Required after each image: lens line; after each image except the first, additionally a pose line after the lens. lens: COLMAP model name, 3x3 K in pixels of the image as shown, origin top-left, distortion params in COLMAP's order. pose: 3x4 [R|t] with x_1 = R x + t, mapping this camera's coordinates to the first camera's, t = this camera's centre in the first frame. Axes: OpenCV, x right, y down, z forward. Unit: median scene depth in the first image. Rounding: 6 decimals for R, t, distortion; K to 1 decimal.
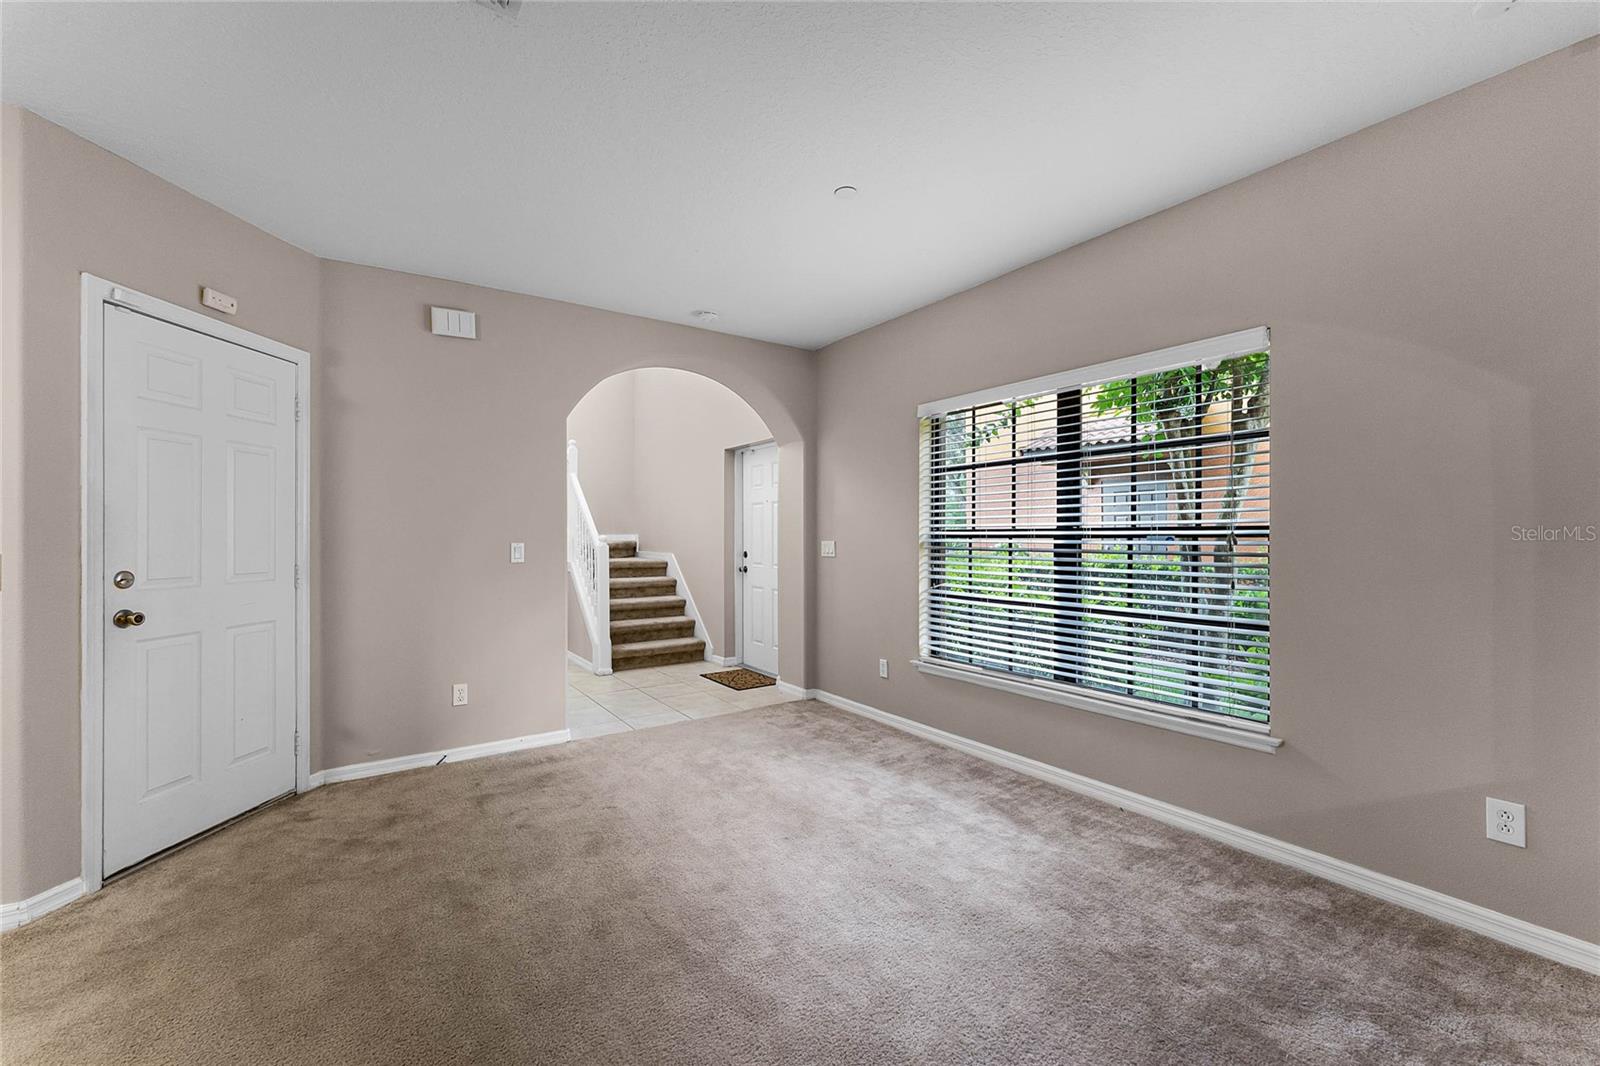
lens RADIAL K [[641.6, 0, 798.8], [0, 641.6, 535.7], [0, 0, 1]] dist [0.000794, 0.000076]
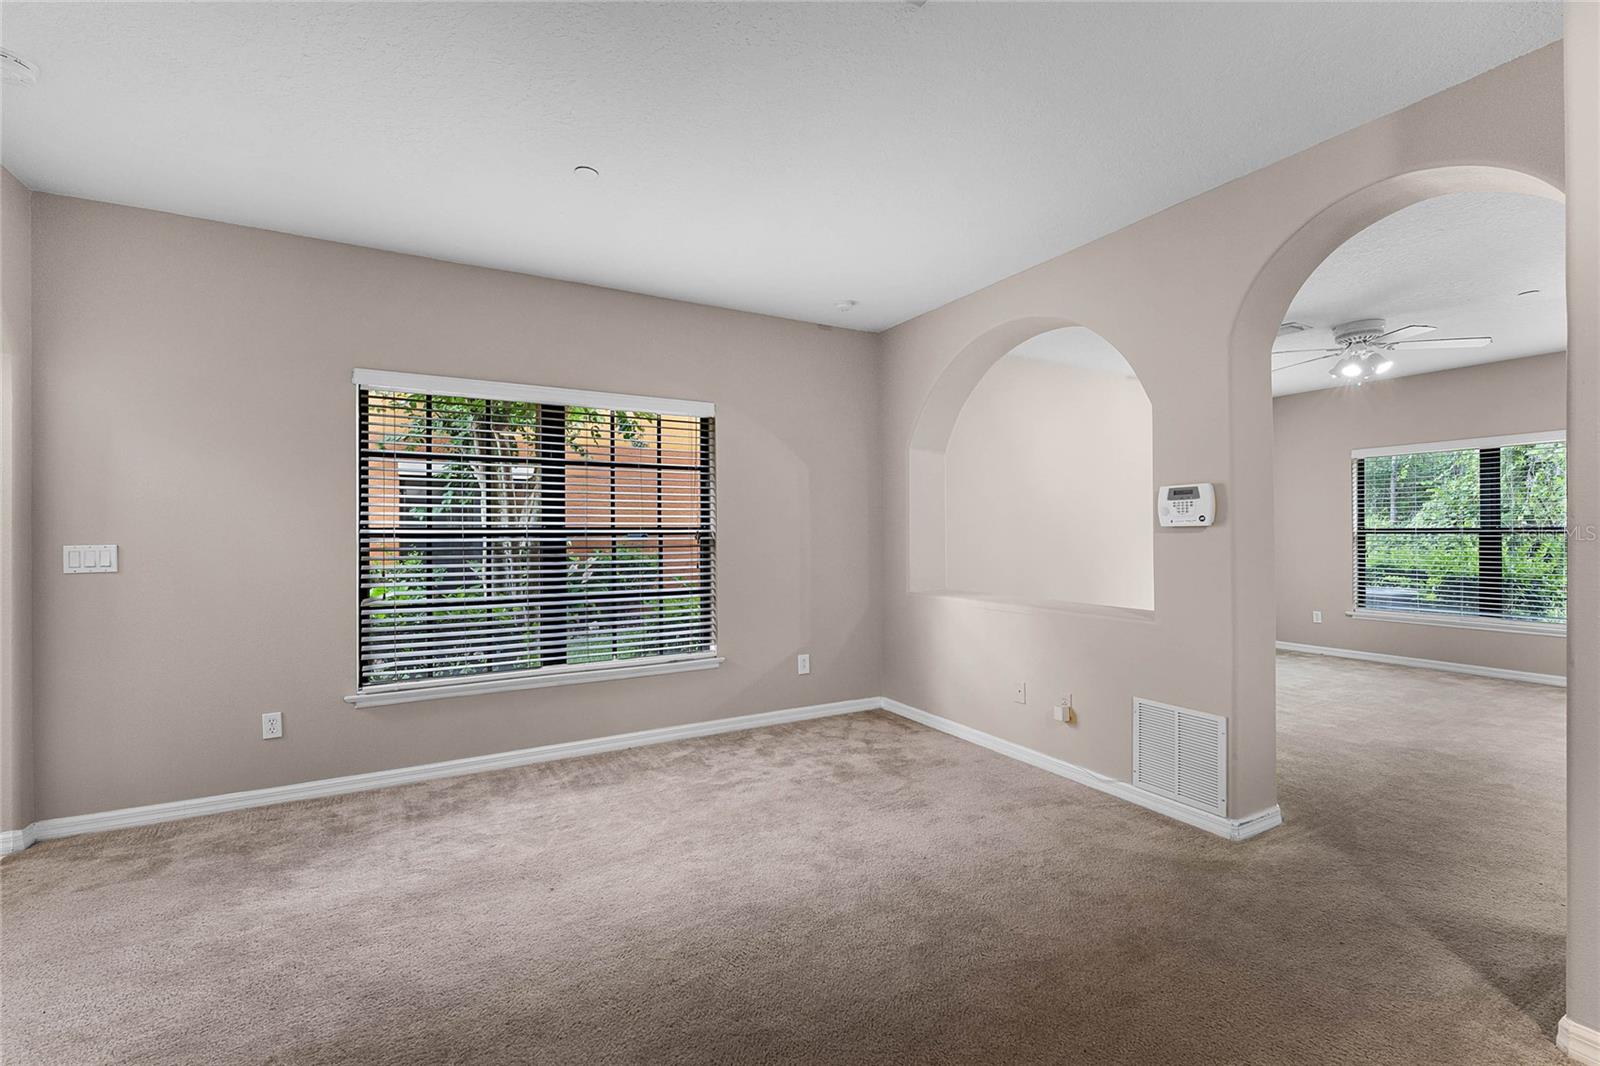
lens RADIAL K [[675.7, 0, 798.0], [0, 675.7, 529.9], [0, 0, 1]] dist [-0.008126, 0.000623]
pose [[0.091542, 0.006243, 0.995782, -0.688973], [0.002478, 0.999976, -0.006497, 0.001650], [-0.995798, 0.003062, 0.091524, 0.465669]]
